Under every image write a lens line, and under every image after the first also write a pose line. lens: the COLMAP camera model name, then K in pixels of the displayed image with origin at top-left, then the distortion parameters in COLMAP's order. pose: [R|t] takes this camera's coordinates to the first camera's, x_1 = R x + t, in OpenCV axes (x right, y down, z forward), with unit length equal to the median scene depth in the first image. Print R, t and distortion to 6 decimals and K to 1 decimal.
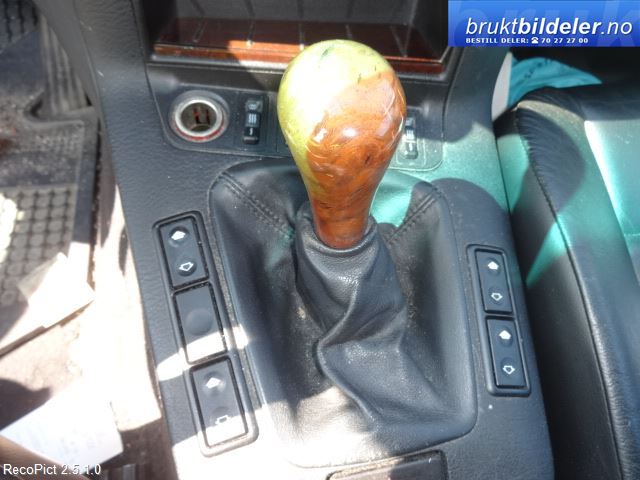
lens RADIAL K [[491.9, 0, 320.0], [0, 491.9, 240.0], [0, 0, 1]] dist [0.005520, 0.002633]
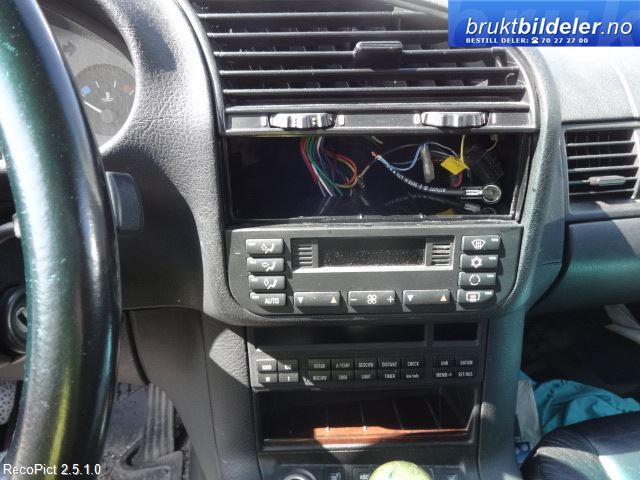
lens RADIAL K [[491.9, 0, 320.0], [0, 491.9, 240.0], [0, 0, 1]] dist [0.005520, 0.002633]
pose [[0.992525, -0.108217, -0.056414, -0.021503], [0.060333, 0.836930, -0.543974, -0.068703], [0.106082, 0.536504, 0.837204, -0.397381]]
